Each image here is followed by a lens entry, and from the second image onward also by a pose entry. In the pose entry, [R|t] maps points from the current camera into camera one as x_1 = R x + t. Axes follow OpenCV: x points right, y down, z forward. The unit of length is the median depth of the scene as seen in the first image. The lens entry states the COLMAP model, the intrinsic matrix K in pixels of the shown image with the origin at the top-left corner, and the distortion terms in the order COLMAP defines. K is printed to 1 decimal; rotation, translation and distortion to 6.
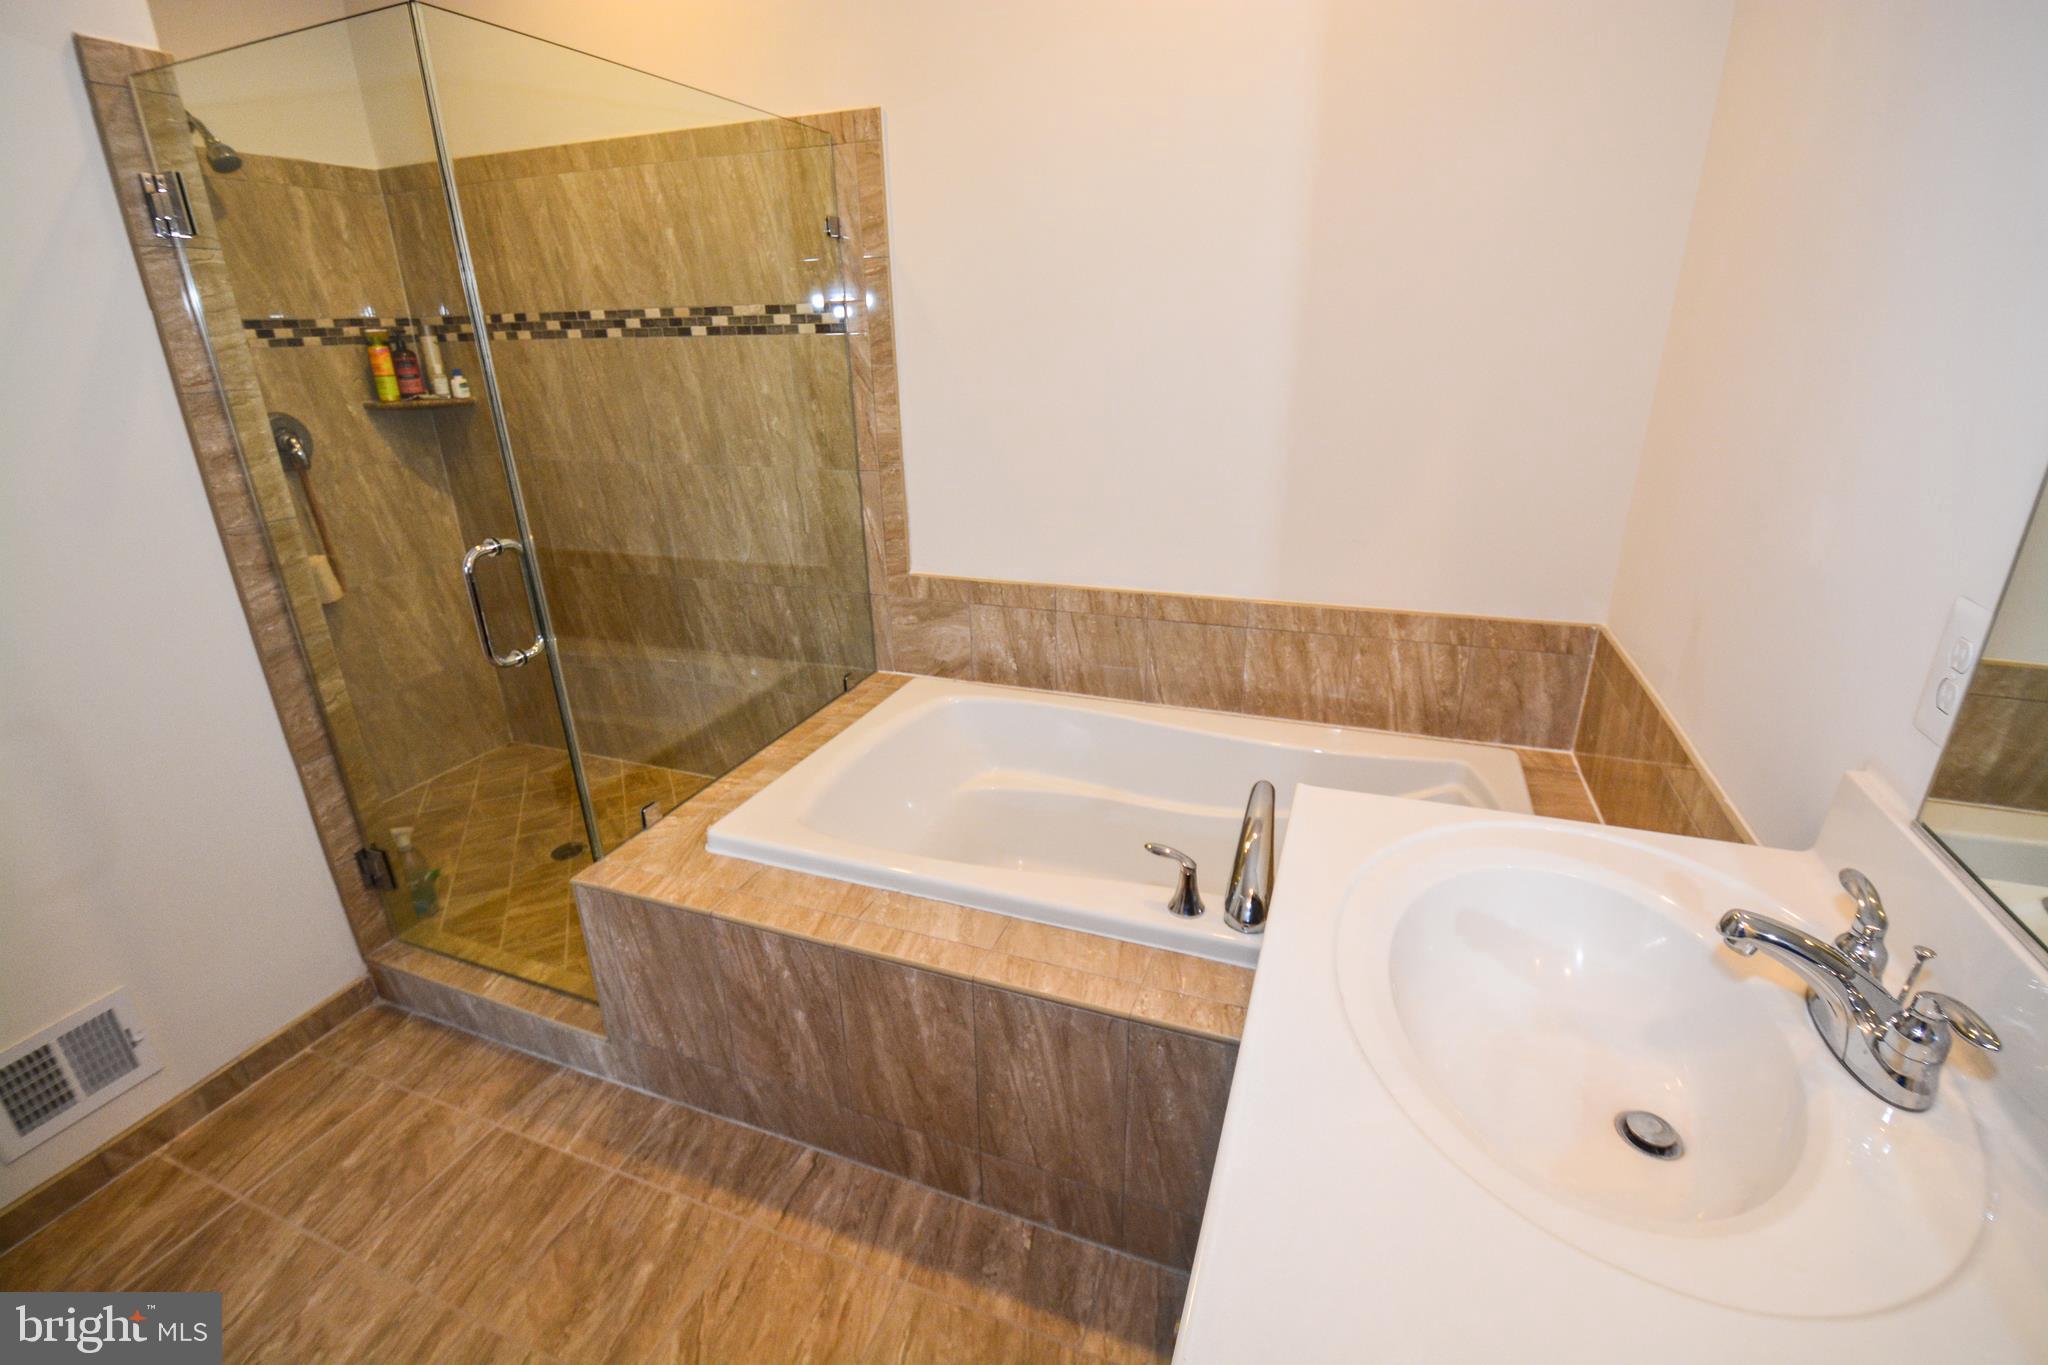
lens RADIAL K [[941.8, 0, 1033.3], [0, 941.8, 693.2], [0, 0, 1]] dist [0.013188, -0.022001]
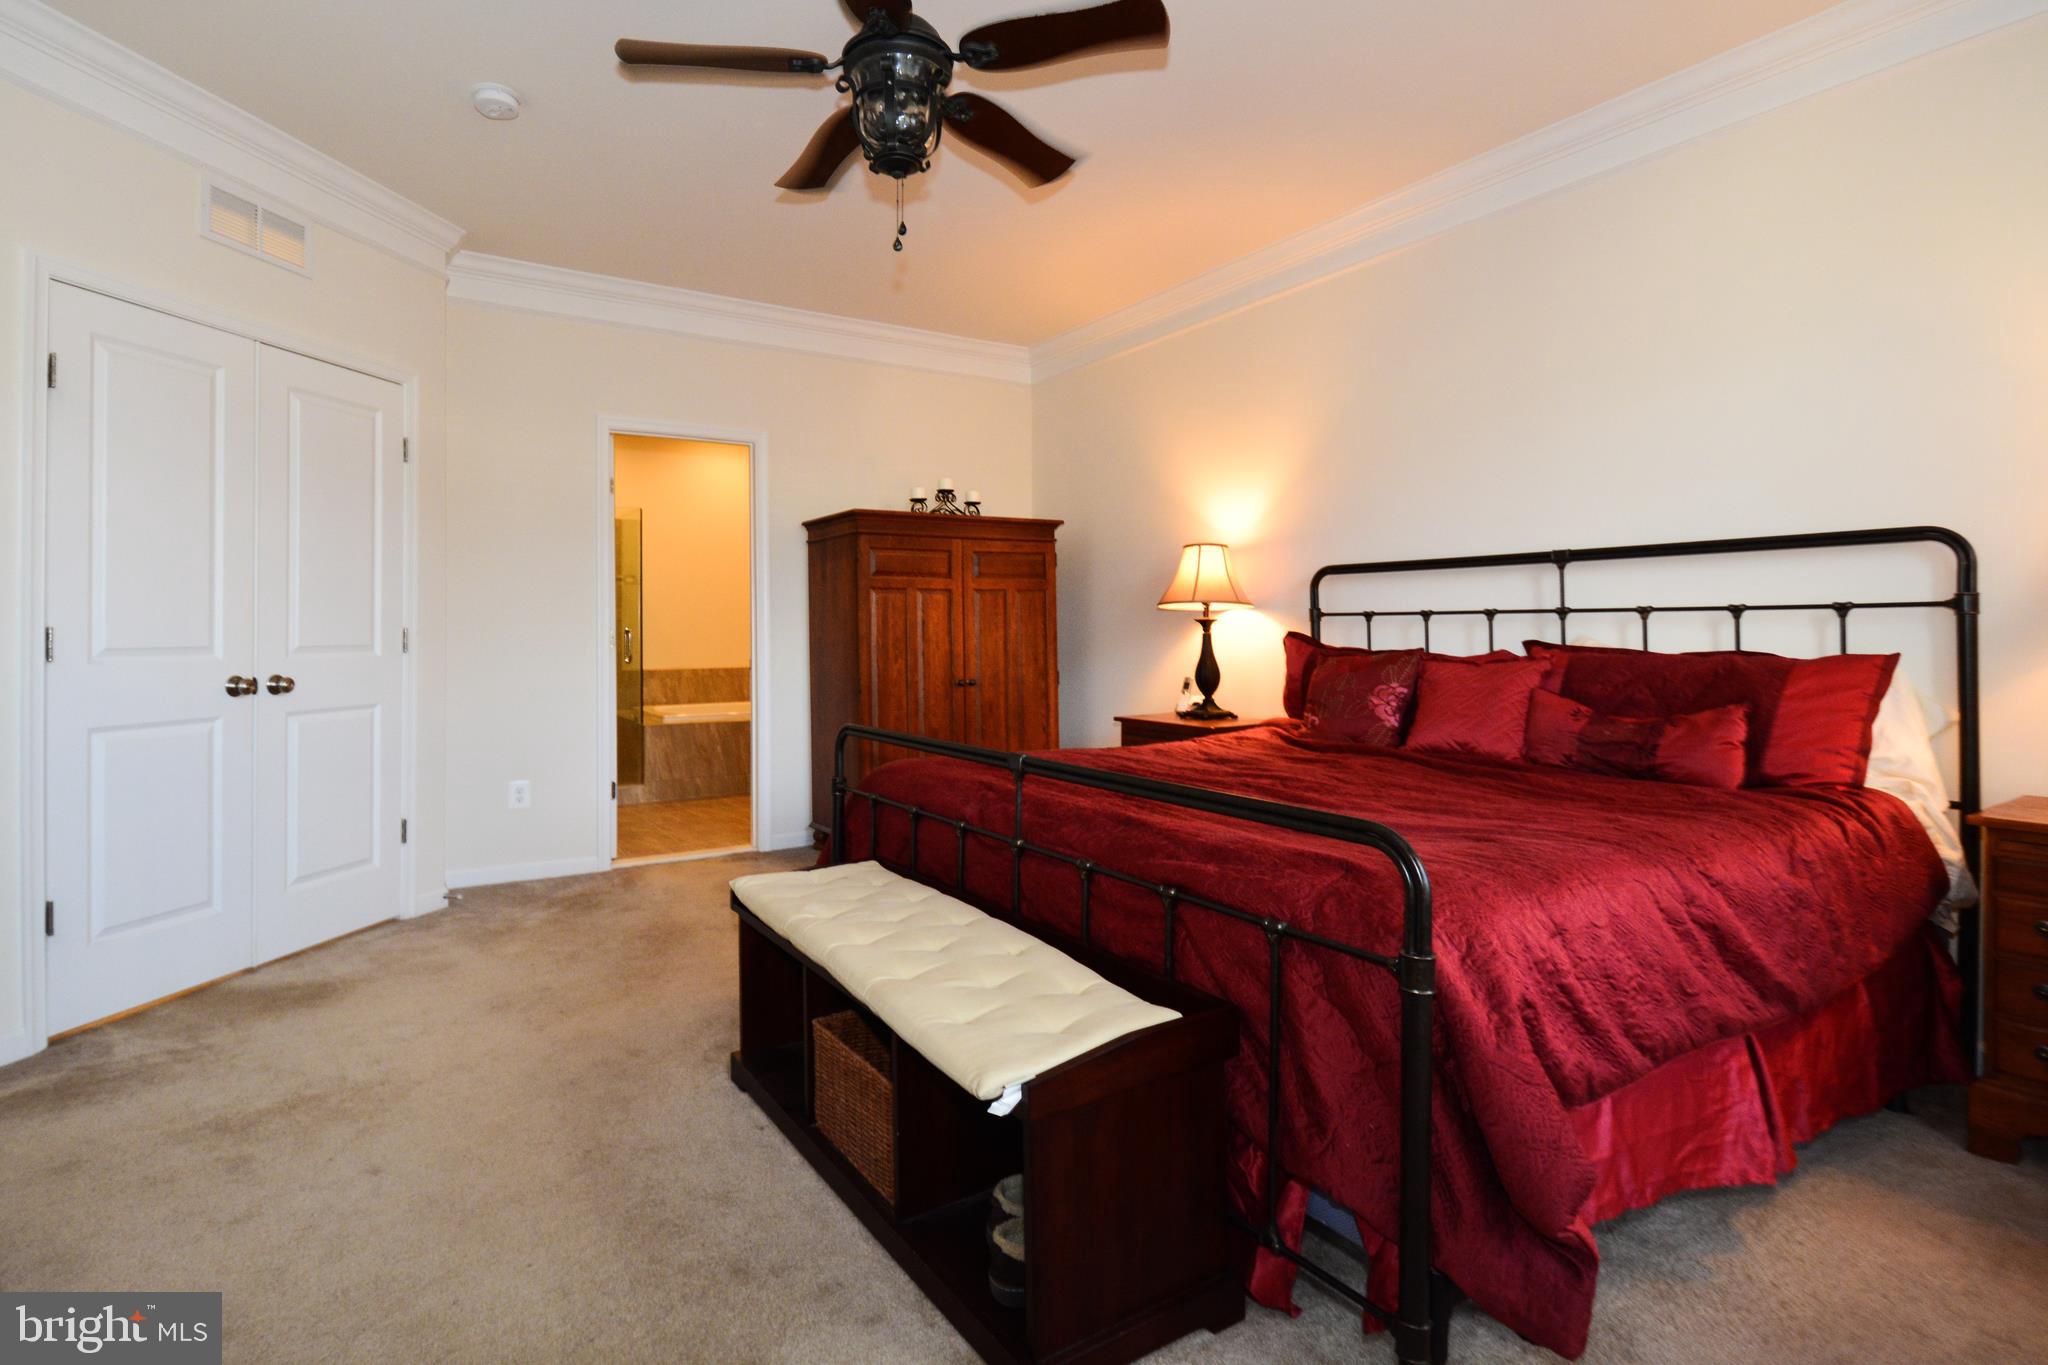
lens RADIAL K [[998.6, 0, 1075.1], [0, 998.6, 626.1], [0, 0, 1]] dist [0.015315, -0.025038]
pose [[0.521196, 0.019523, 0.853214, -2.246653], [0.308387, 0.927879, -0.209613, 0.892919], [-0.795772, 0.372370, 0.477586, -1.721748]]
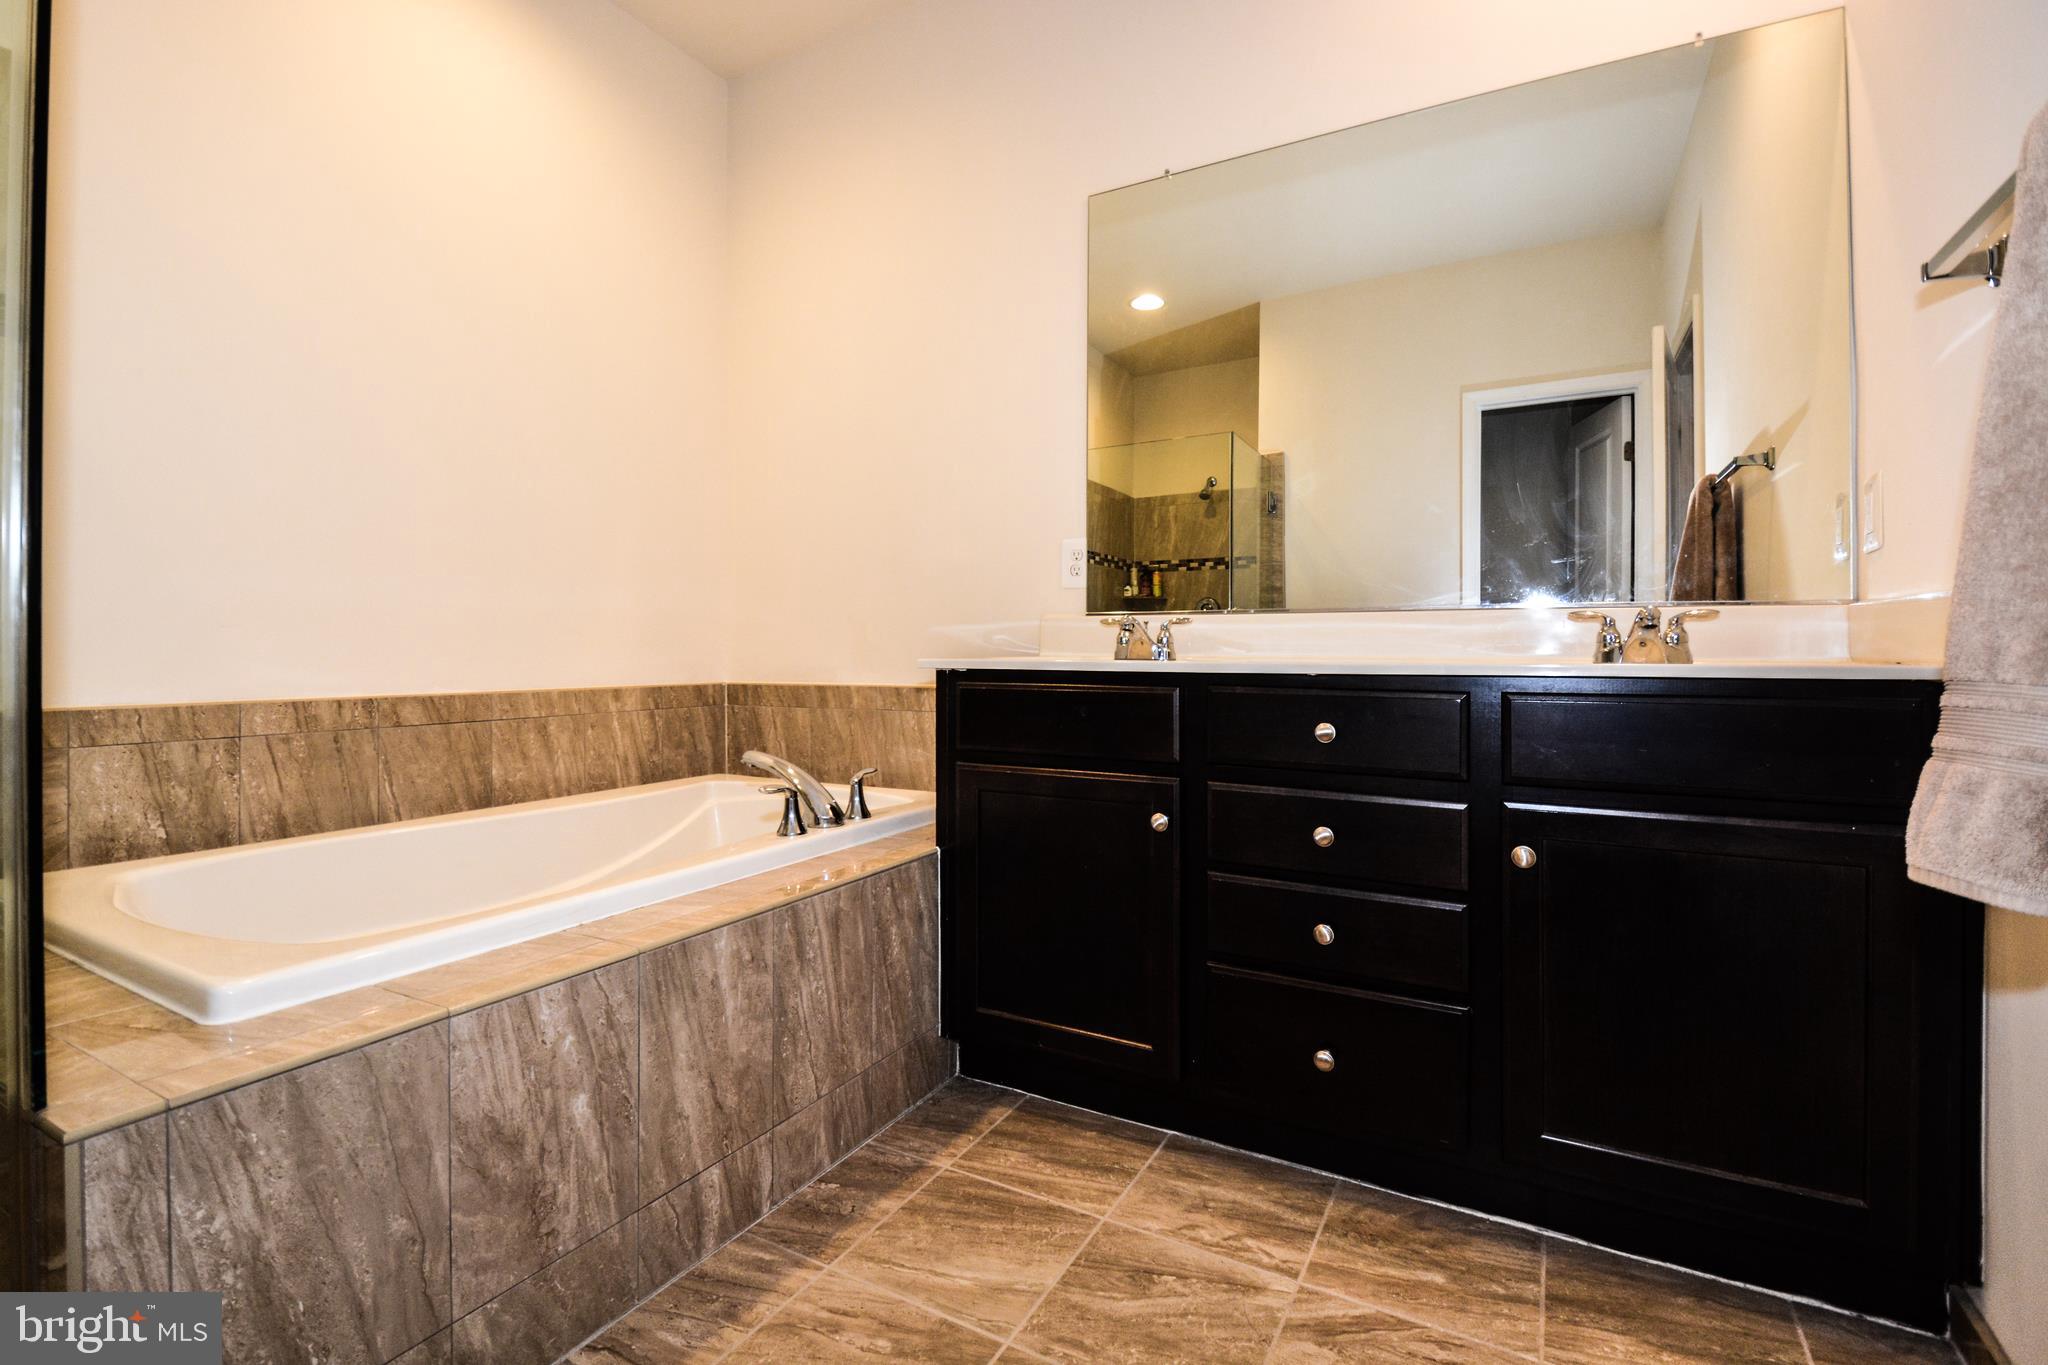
lens RADIAL K [[910.1, 0, 1048.4], [0, 910.1, 650.1], [0, 0, 1]] dist [0.030757, -0.022489]
pose [[0.116356, 0.023144, 0.992938, -0.698414], [0.369967, 0.926772, -0.064955, 0.148309], [-0.921730, 0.374912, 0.099273, 0.348188]]
